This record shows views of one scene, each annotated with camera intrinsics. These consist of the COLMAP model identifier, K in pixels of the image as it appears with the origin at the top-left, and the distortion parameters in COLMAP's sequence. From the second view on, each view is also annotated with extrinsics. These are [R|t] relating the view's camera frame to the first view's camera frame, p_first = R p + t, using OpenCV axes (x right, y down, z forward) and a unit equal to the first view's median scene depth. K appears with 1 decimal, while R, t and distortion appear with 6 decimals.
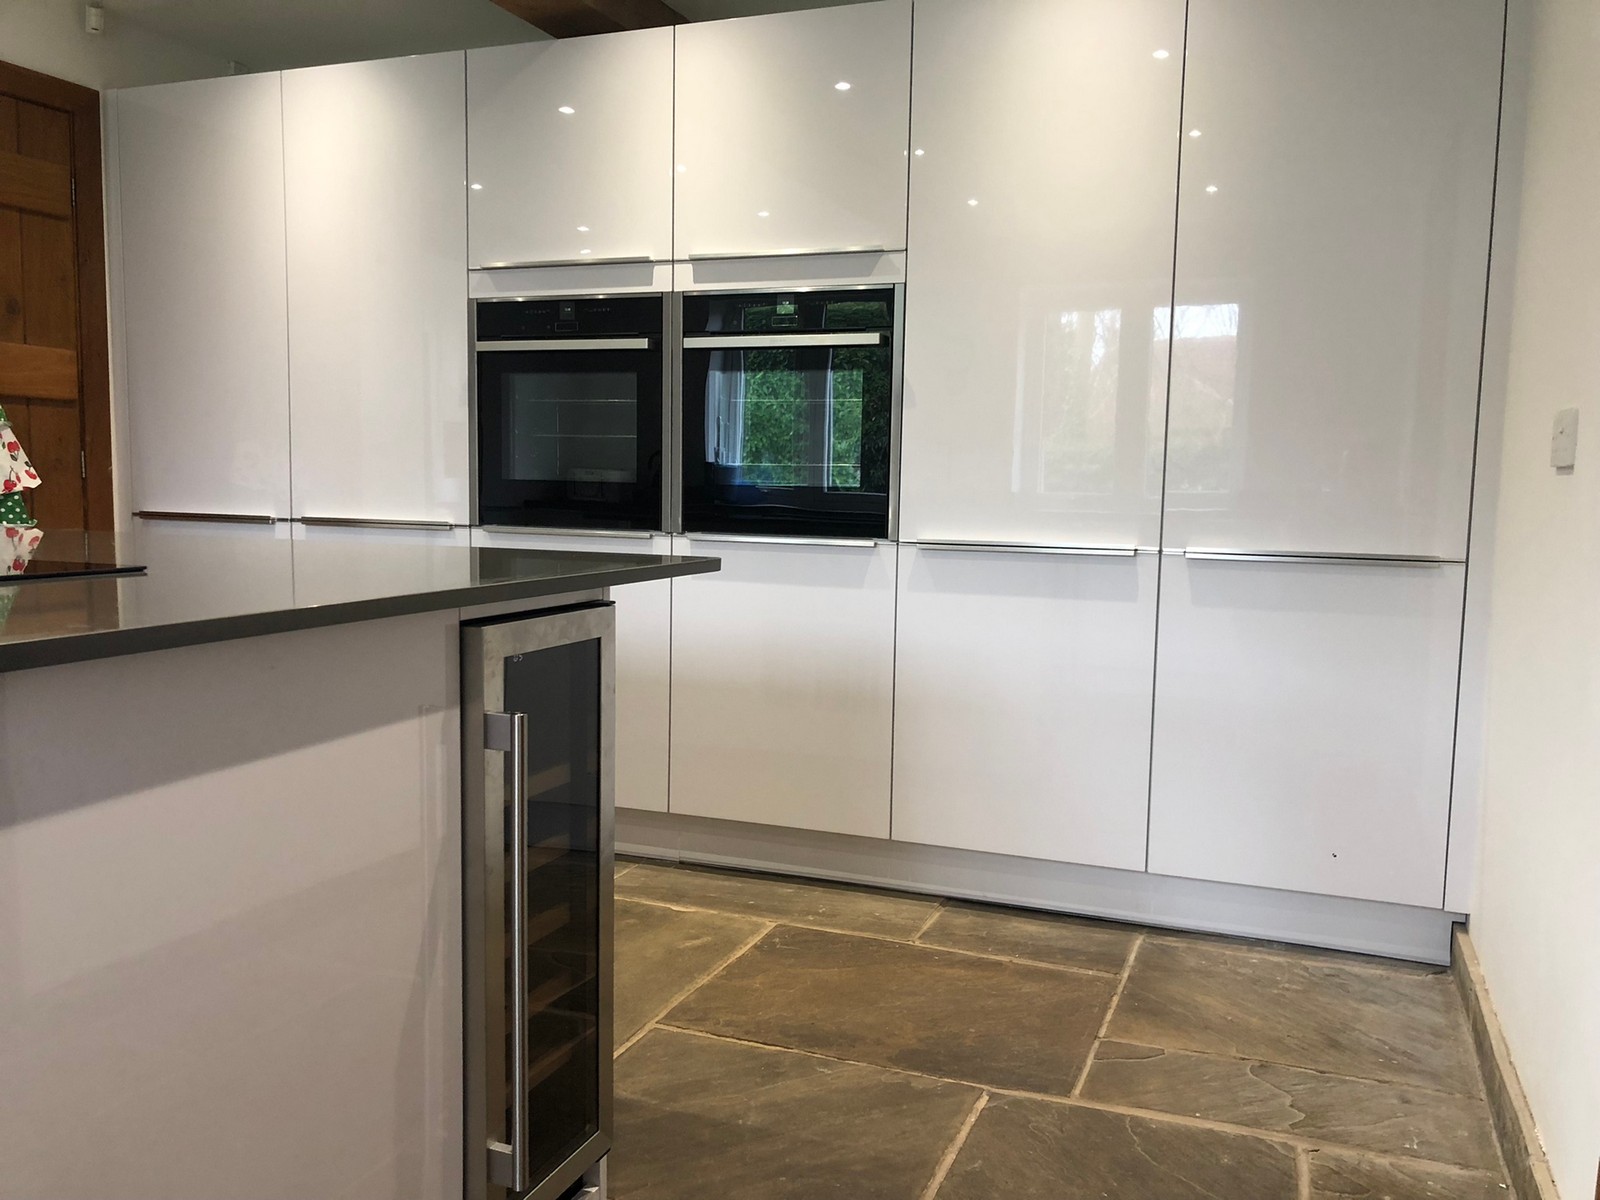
lens RADIAL K [[1310.6, 0, 813.2], [0, 1310.6, 594.2], [0, 0, 1]] dist [0.018956, -0.015507]
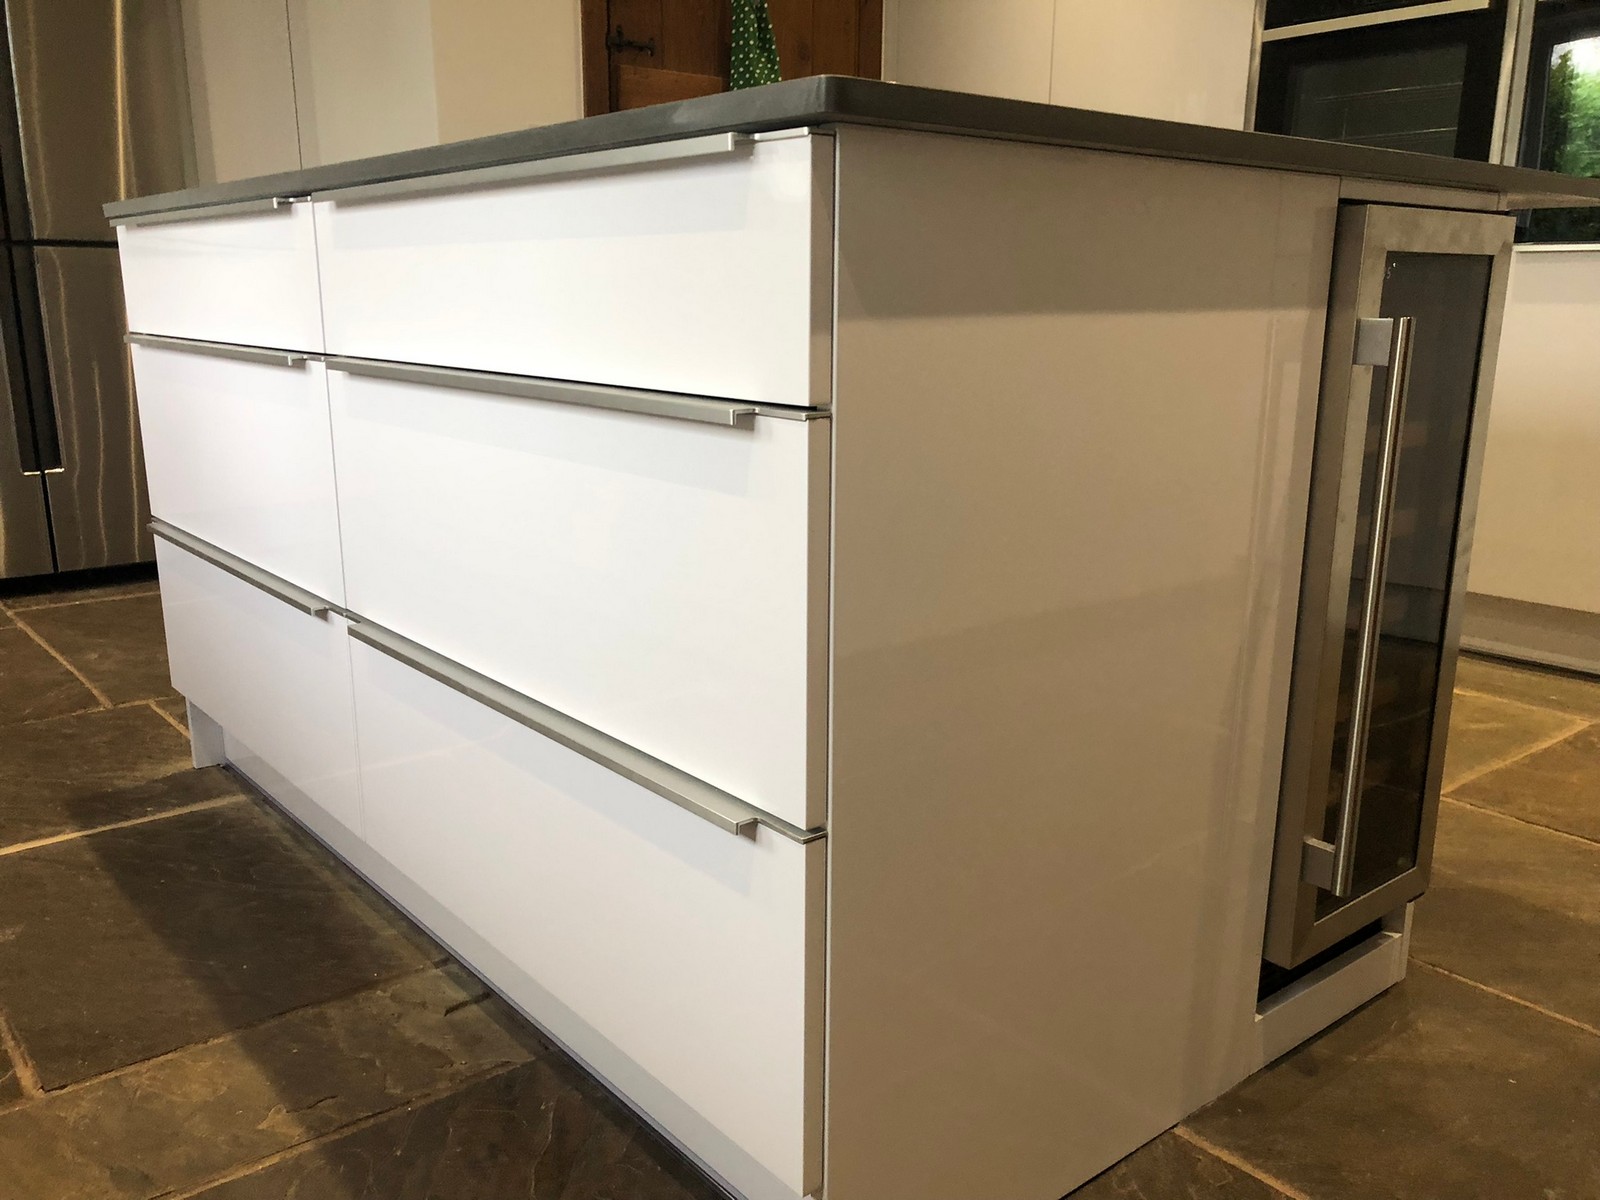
lens RADIAL K [[1310.6, 0, 801.5], [0, 1310.6, 599.0], [0, 0, 1]] dist [0.018956, -0.015507]
pose [[0.869894, 0.107946, -0.481281, -0.085492], [-0.044225, 0.988898, 0.141864, 0.098849], [0.491251, -0.102122, 0.865011, 0.071053]]
